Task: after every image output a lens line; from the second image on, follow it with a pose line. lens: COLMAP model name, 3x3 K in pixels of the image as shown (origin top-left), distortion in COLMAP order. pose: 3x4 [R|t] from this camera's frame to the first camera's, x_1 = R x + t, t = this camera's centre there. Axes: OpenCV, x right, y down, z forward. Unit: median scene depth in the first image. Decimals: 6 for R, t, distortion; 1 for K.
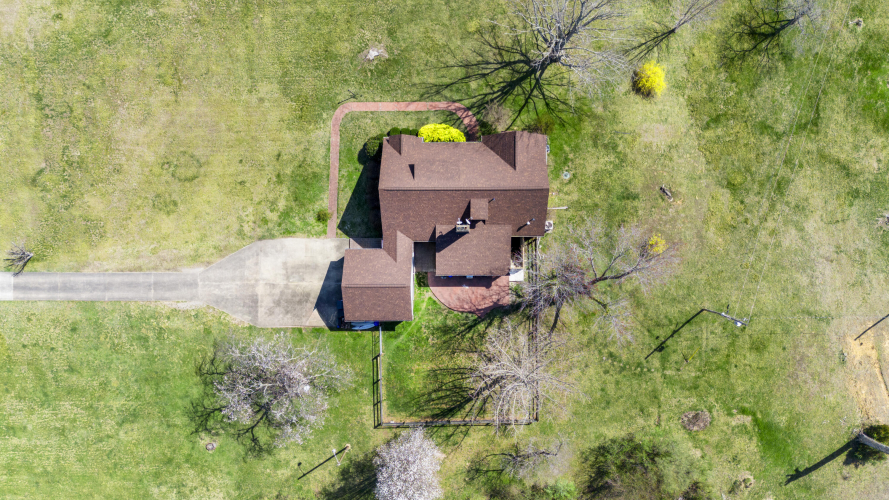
lens RADIAL K [[656.8, 0, 447.3], [0, 656.8, 248.6], [0, 0, 1]] dist [0.089082, -0.093740]
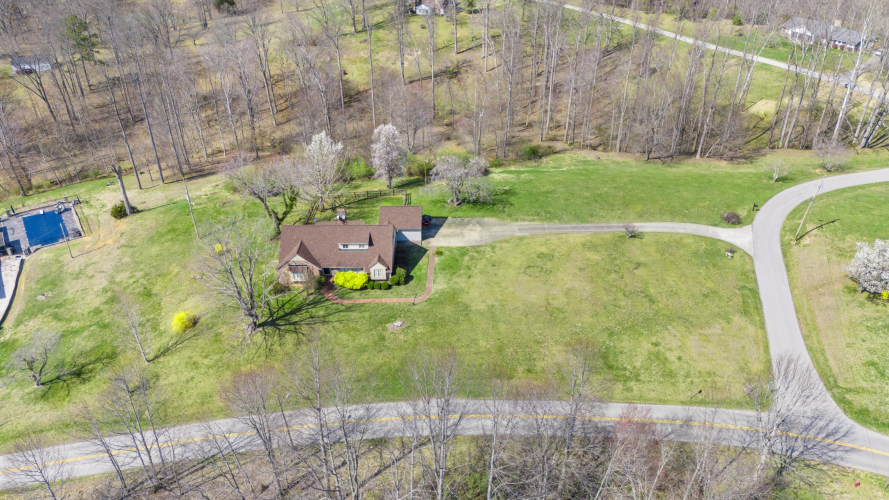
lens RADIAL K [[666.5, 0, 444.9], [0, 666.5, 235.5], [0, 0, 1]] dist [0.085678, -0.086197]
pose [[-0.999671, 0.020449, 0.015468, -0.225701], [0.003051, -0.504097, 0.863641, -1.308067], [0.025458, 0.863405, 0.503869, 0.211927]]
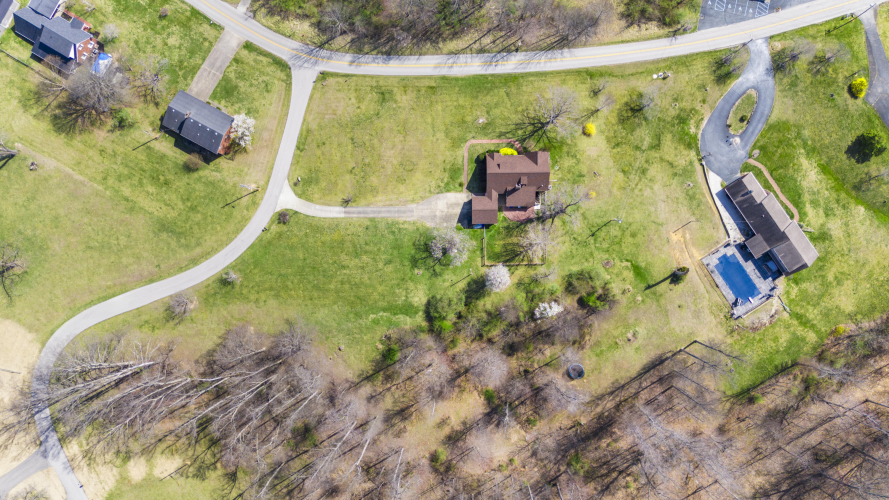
lens RADIAL K [[656.8, 0, 447.3], [0, 656.8, 248.6], [0, 0, 1]] dist [0.089082, -0.093740]
pose [[0.999943, -0.005182, -0.009327, -0.220318], [0.005269, 0.999943, 0.009262, 0.176169], [0.009279, -0.009311, 0.999914, -1.555006]]
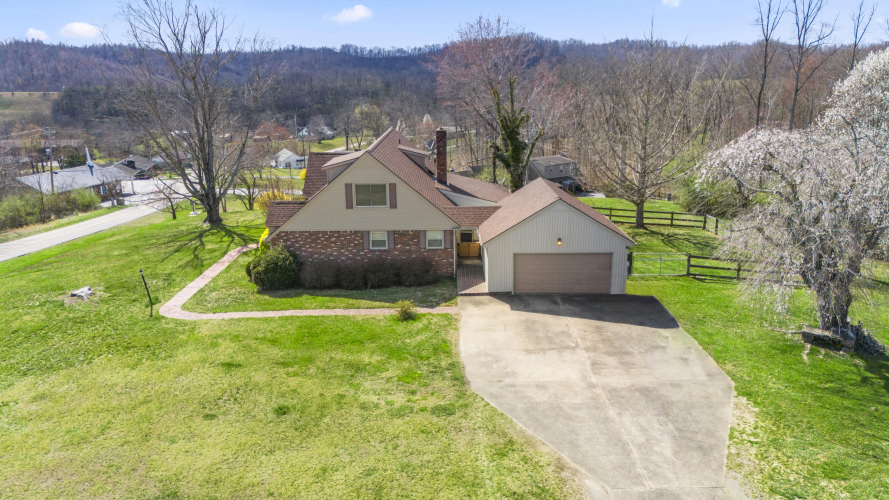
lens RADIAL K [[656.8, 0, 447.3], [0, 656.8, 248.6], [0, 0, 1]] dist [0.089082, -0.093740]
pose [[-0.005805, -0.237481, 0.971375, -0.588895], [0.999966, -0.007049, 0.004252, -0.022925], [0.005838, 0.971366, 0.237514, 0.849745]]
